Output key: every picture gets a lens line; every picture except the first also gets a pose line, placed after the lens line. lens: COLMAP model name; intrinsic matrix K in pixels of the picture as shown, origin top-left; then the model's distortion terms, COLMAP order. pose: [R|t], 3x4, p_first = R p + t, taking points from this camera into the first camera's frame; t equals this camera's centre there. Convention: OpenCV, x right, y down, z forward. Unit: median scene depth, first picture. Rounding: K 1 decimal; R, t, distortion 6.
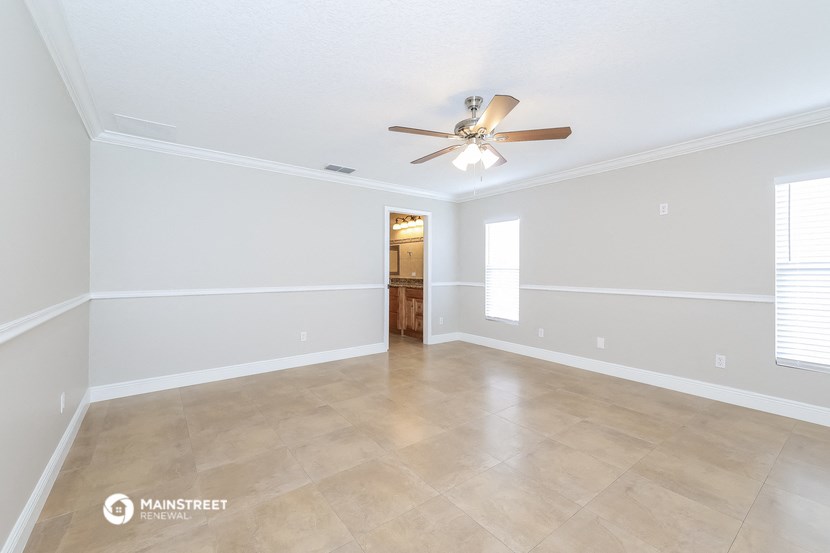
lens RADIAL K [[350.5, 0, 419.3], [0, 350.5, 271.3], [0, 0, 1]] dist [0.002635, -0.000372]
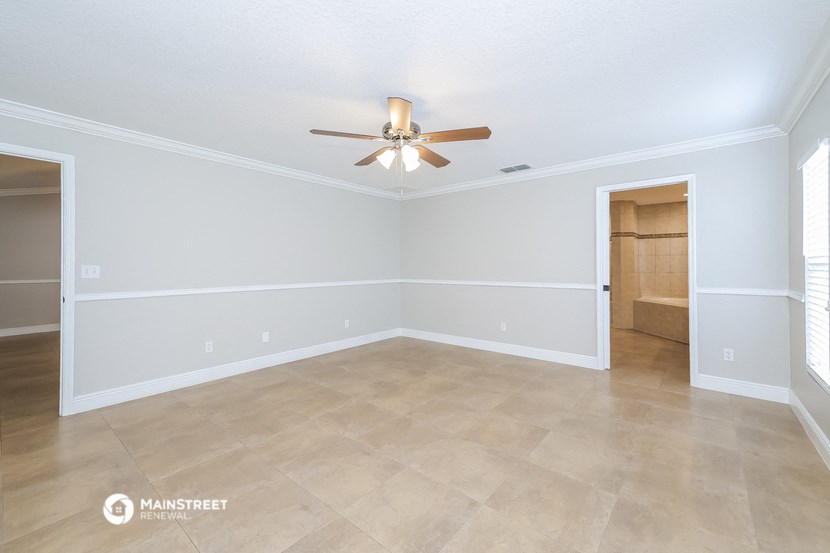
lens RADIAL K [[350.5, 0, 412.9], [0, 350.5, 263.2], [0, 0, 1]] dist [0.002635, -0.000372]
pose [[0.206036, -0.007667, -0.978514, 0.844952], [-0.002619, 0.999961, -0.008386, -0.006072], [0.978541, 0.004290, 0.206008, 0.588770]]
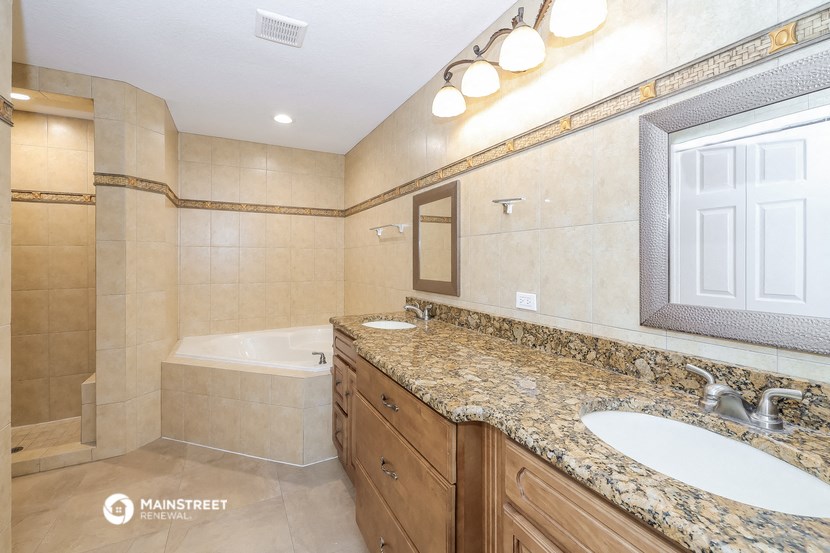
lens RADIAL K [[350.5, 0, 410.3], [0, 350.5, 269.0], [0, 0, 1]] dist [0.002635, -0.000372]
pose [[0.983147, 0.000655, -0.182815, -0.089715], [0.000295, 0.999987, 0.005169, -0.020307], [0.182816, -0.005136, 0.983134, 1.492361]]
